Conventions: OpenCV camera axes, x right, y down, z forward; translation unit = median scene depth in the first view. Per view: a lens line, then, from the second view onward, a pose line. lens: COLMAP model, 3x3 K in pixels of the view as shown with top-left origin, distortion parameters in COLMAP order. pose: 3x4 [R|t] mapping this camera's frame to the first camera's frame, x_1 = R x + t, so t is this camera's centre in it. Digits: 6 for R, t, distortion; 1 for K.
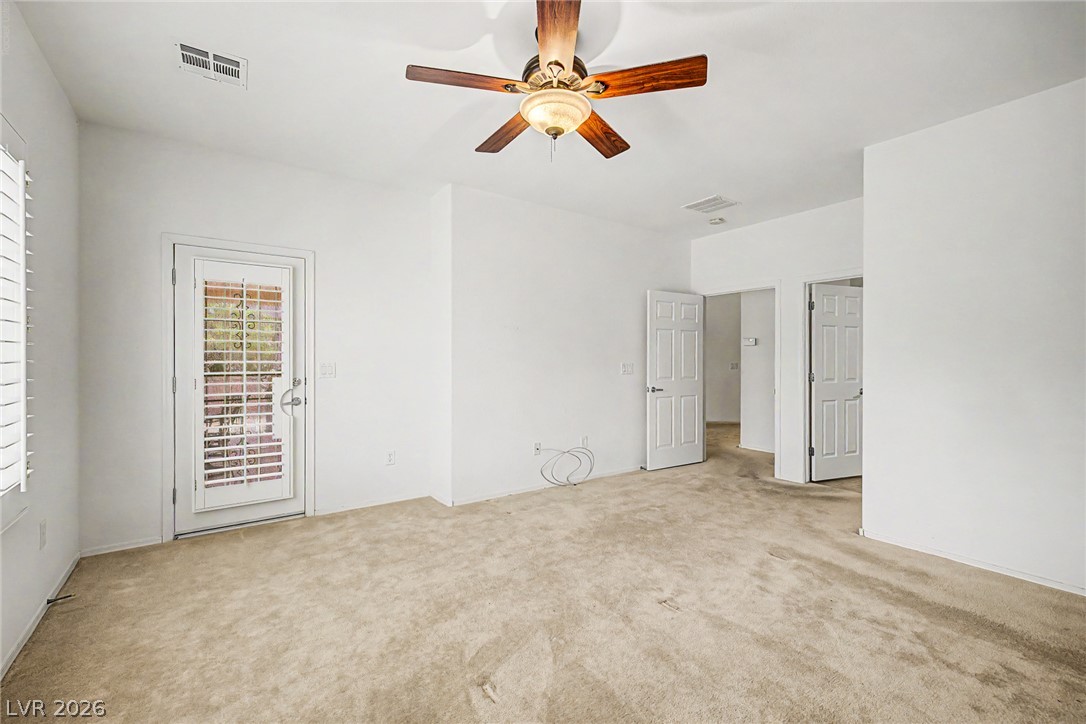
lens RADIAL K [[461.8, 0, 541.7], [0, 461.8, 362.2], [0, 0, 1]] dist [0.002073, 0.000071]
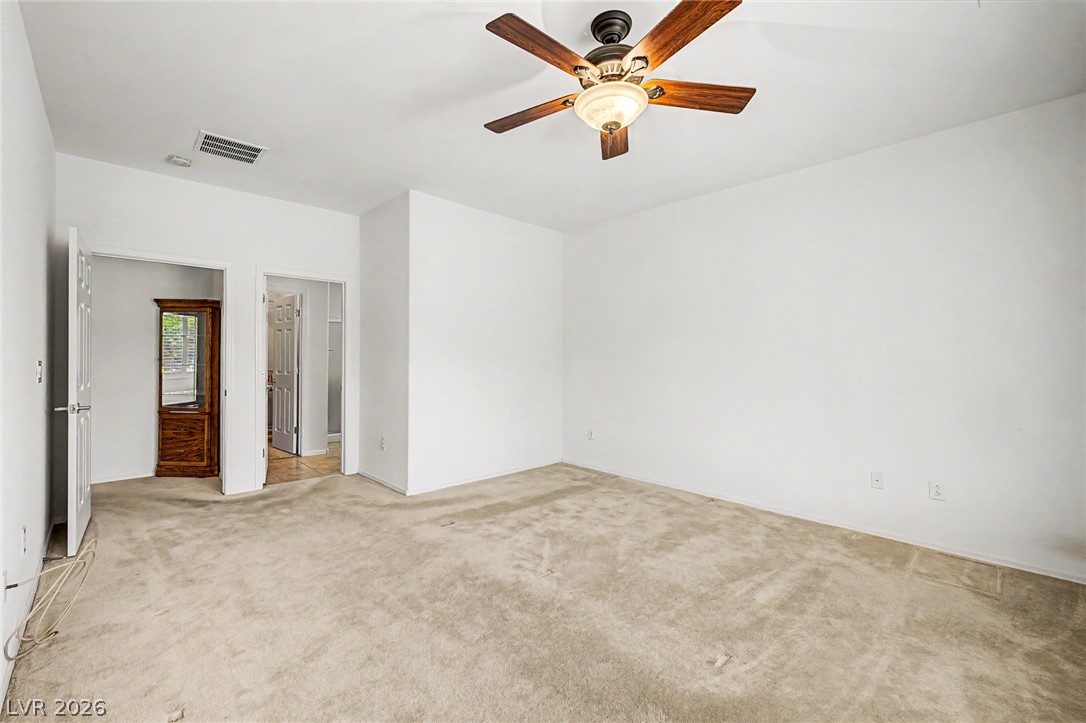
lens RADIAL K [[461.8, 0, 539.9], [0, 461.8, 357.1], [0, 0, 1]] dist [0.002073, 0.000071]
pose [[-0.127166, -0.003274, 0.991876, -0.525768], [-0.001400, 0.999994, 0.003122, -0.007252], [-0.991880, -0.000992, -0.127170, 0.701889]]
